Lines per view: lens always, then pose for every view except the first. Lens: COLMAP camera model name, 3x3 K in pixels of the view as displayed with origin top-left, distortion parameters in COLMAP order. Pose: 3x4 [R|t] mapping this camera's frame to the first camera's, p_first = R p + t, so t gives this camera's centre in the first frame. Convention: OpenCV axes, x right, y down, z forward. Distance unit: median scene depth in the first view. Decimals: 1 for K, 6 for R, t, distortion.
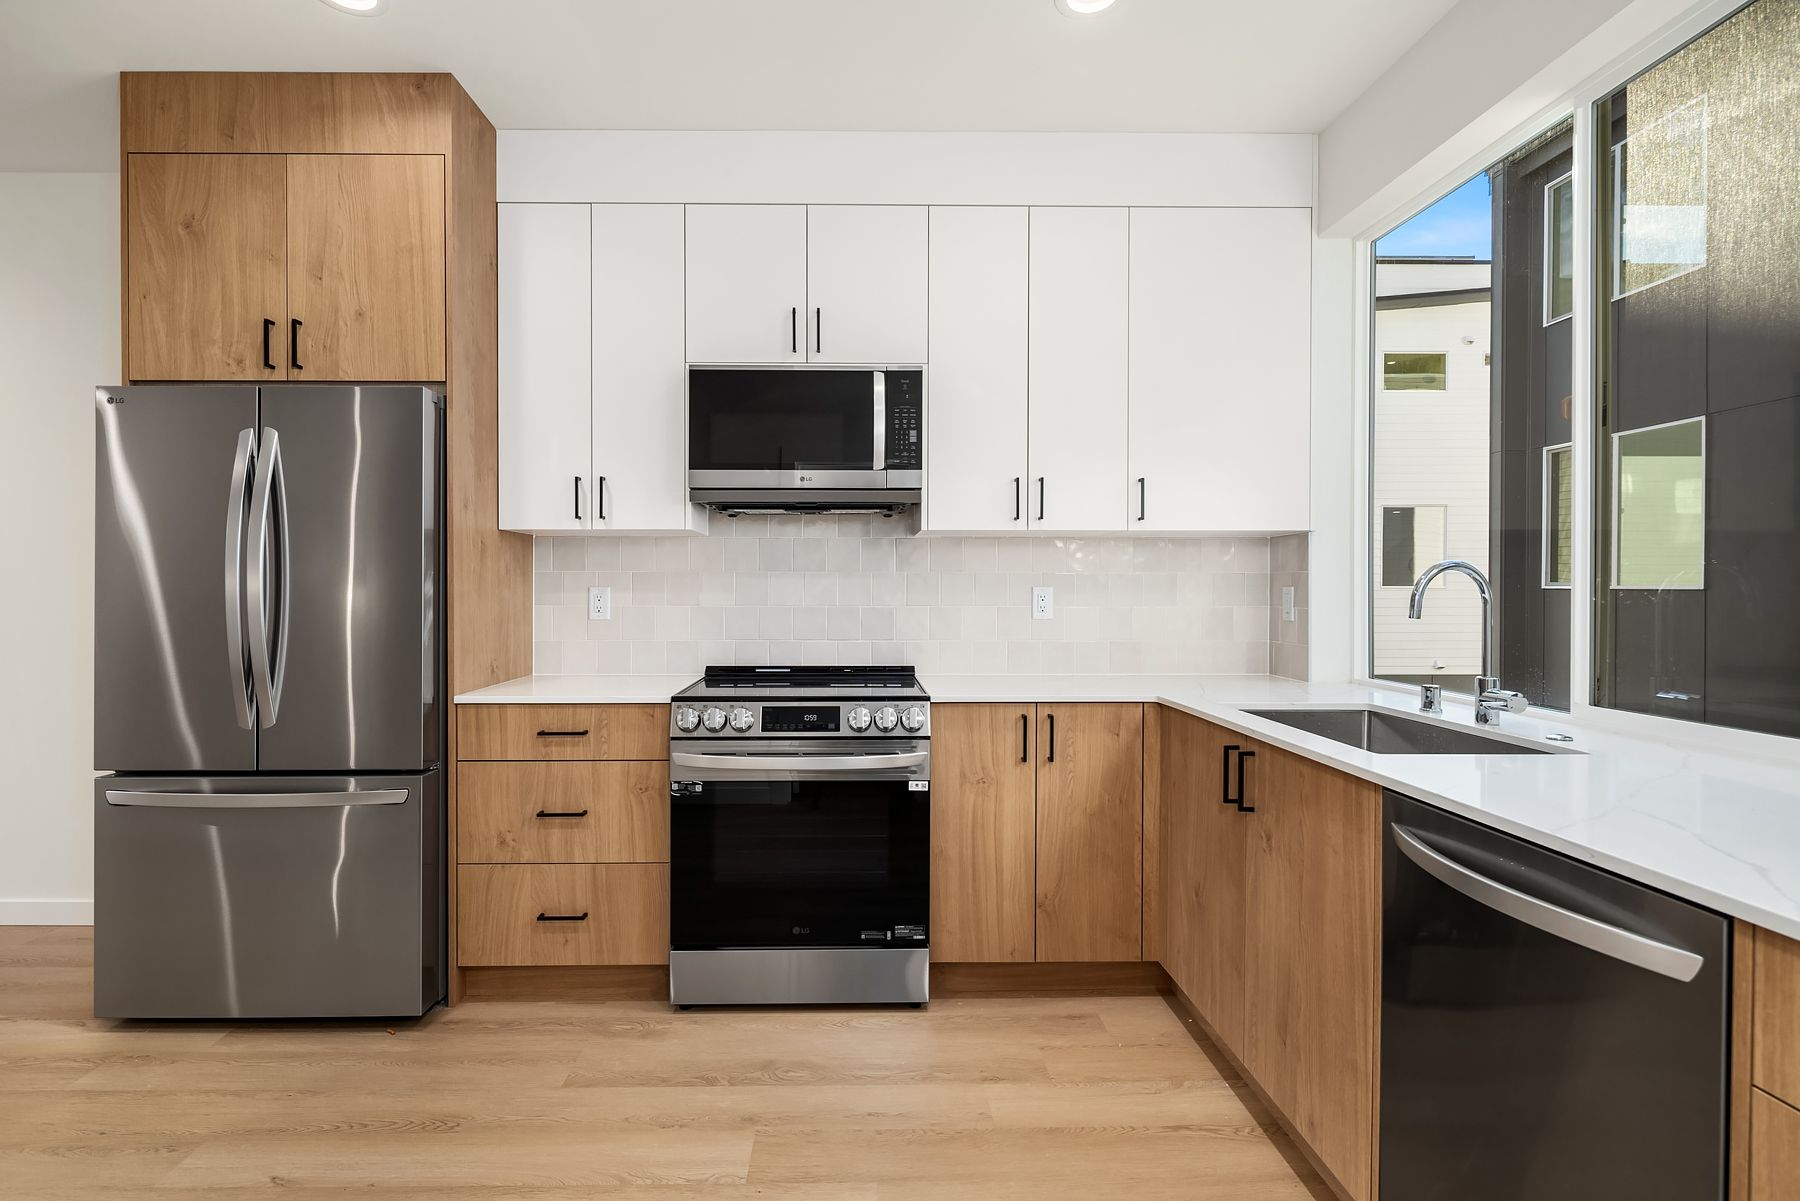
lens RADIAL K [[895.6, 0, 895.7], [0, 895.6, 592.9], [0, 0, 1]] dist [-0.000927, -0.000182]
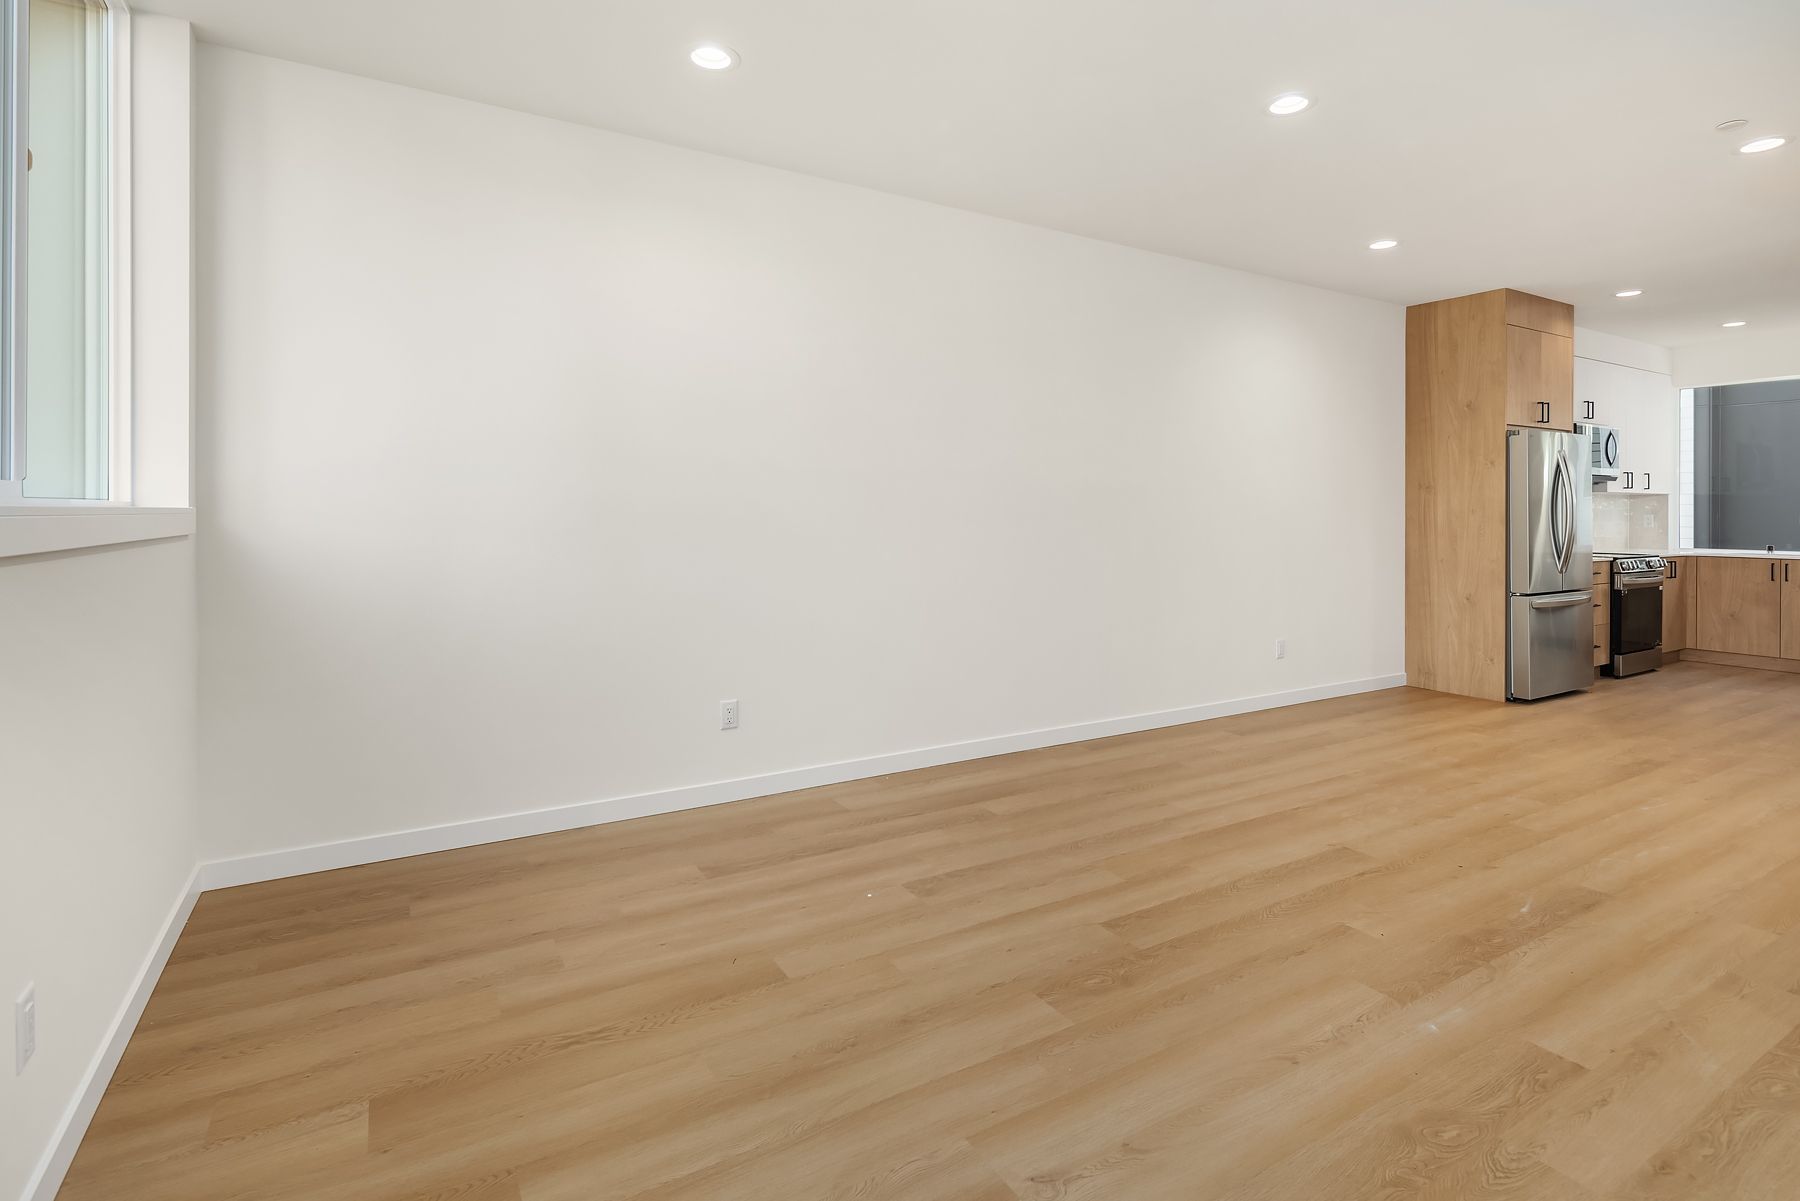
lens RADIAL K [[882.2, 0, 901.2], [0, 882.2, 511.0], [0, 0, 1]] dist [-0.001031, -0.001436]
pose [[0.867357, 0.001459, 0.497684, -3.287878], [0.001065, 0.999988, -0.004788, -0.007856], [-0.497685, 0.004683, 0.867345, -0.172915]]
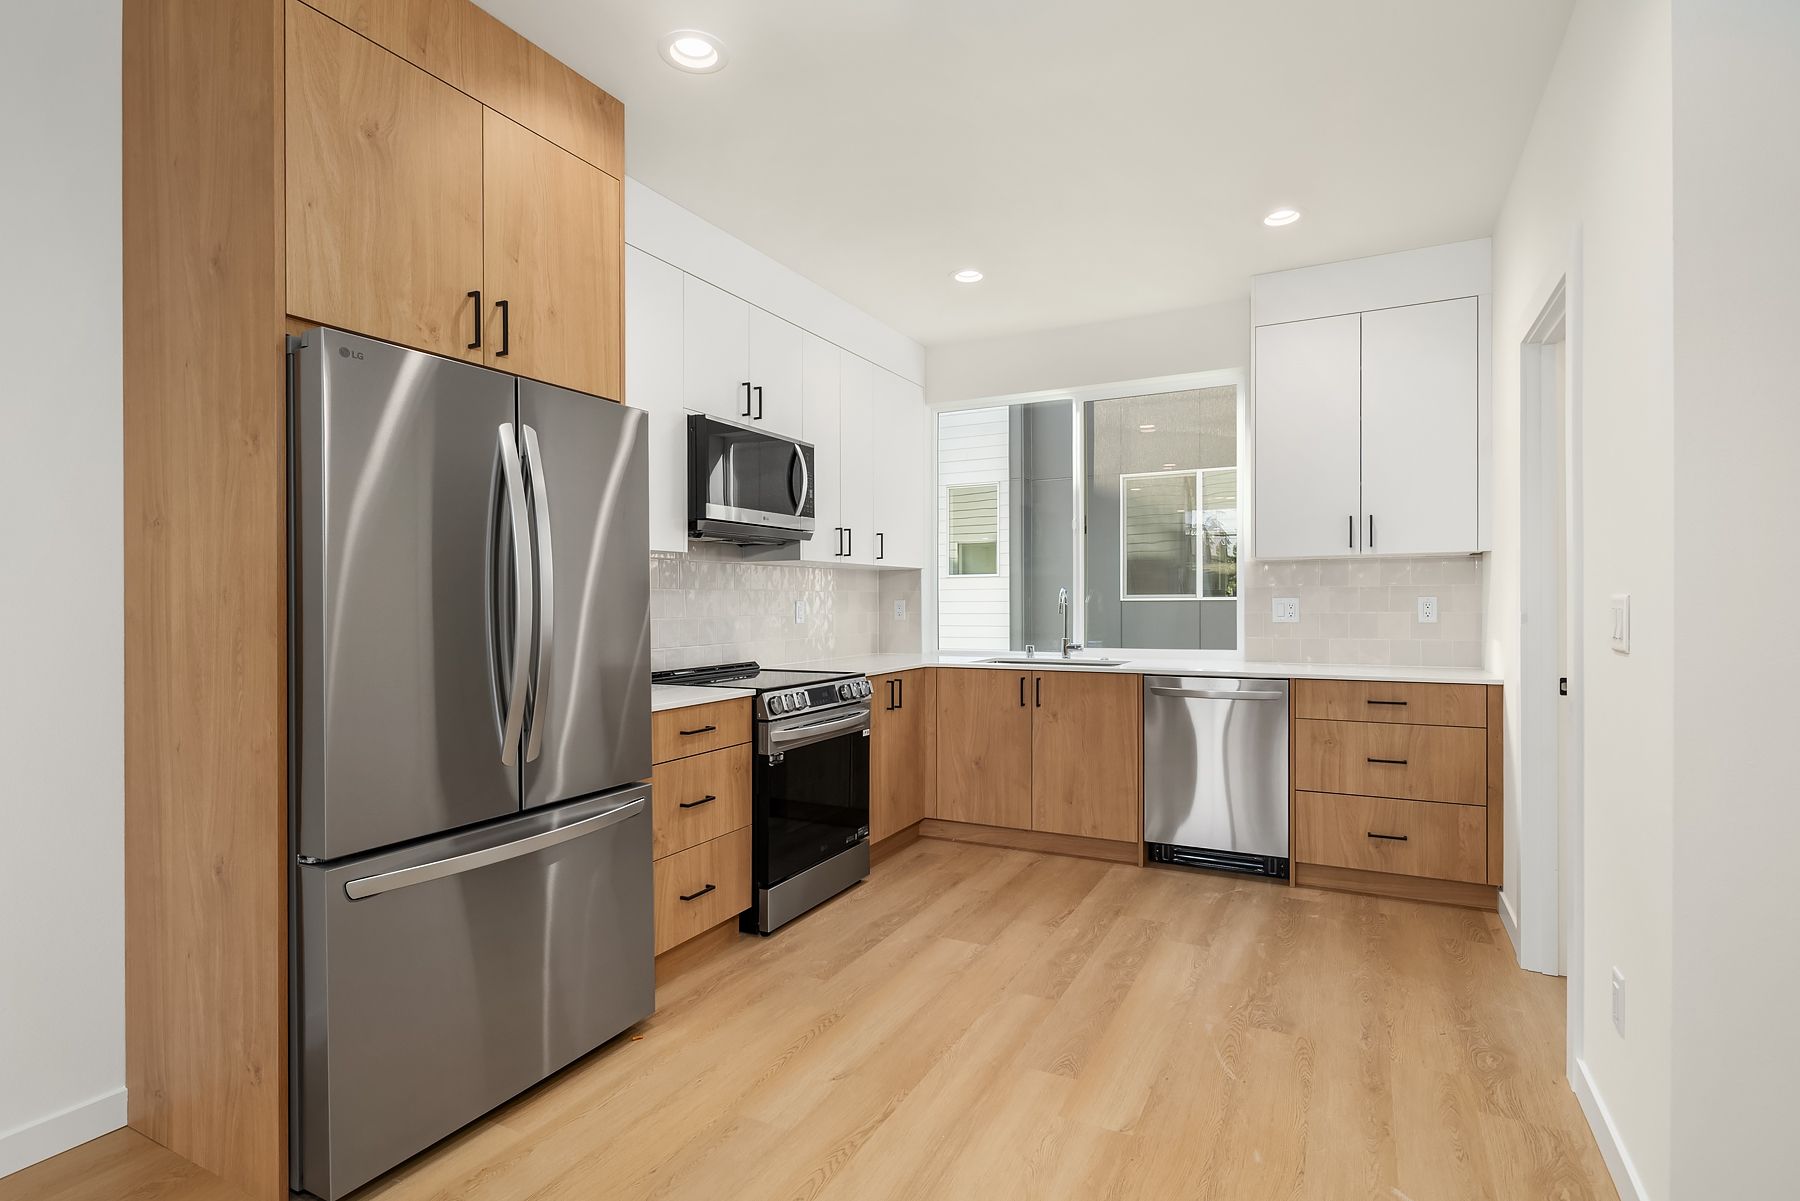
lens RADIAL K [[880.0, 0, 920.0], [0, 880.0, 601.3], [0, 0, 1]] dist [0.002825, 0.000090]
pose [[0.457958, -0.004980, 0.888960, -1.245795], [0.009818, 0.999952, 0.000544, -0.005695], [-0.888920, 0.008479, 0.457985, 0.236894]]
